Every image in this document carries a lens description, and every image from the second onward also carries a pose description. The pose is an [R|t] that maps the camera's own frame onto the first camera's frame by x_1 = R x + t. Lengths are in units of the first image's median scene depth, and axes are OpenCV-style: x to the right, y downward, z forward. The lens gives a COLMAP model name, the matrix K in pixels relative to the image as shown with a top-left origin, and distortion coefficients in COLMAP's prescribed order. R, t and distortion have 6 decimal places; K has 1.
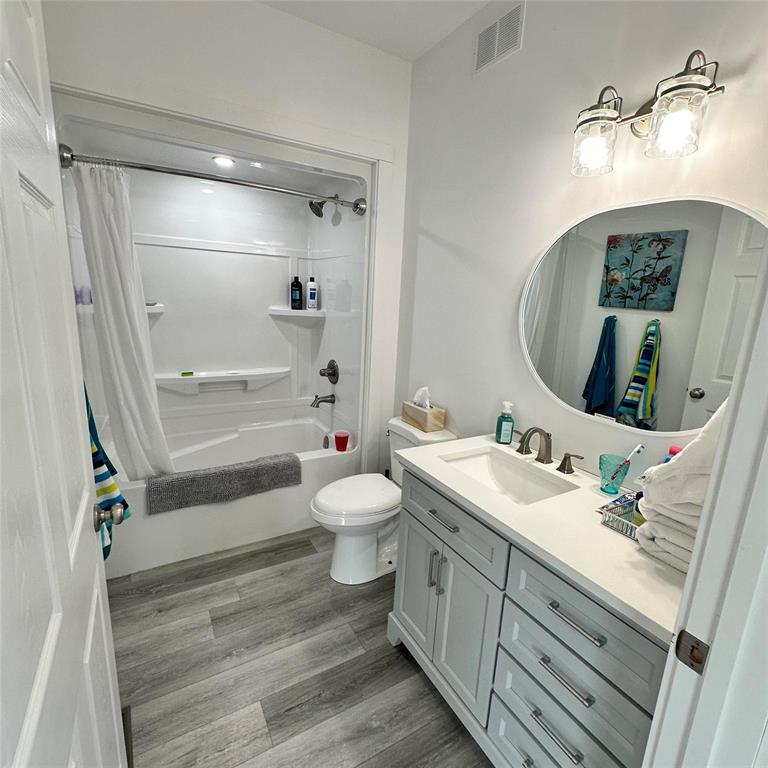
lens RADIAL K [[409.7, 0, 384.0], [0, 409.7, 384.0], [0, 0, 1]] dist [-0.003339, 0.000836]
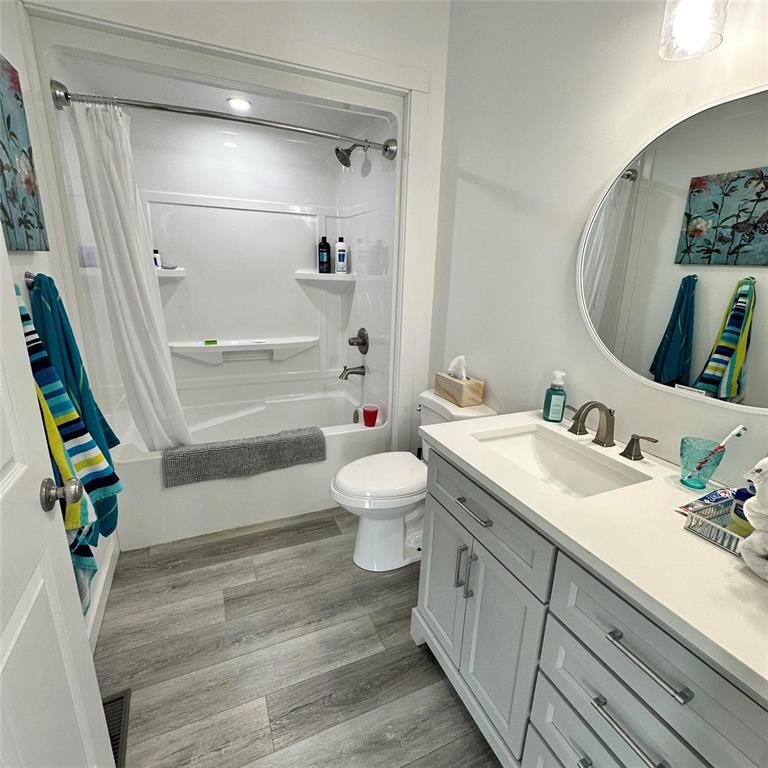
lens RADIAL K [[409.7, 0, 384.0], [0, 409.7, 384.0], [0, 0, 1]] dist [-0.003339, 0.000836]
pose [[0.993625, 0.012812, -0.112002, 0.037582], [-0.006733, 0.998492, 0.054485, 0.022956], [0.112532, -0.053384, 0.992213, 0.120485]]
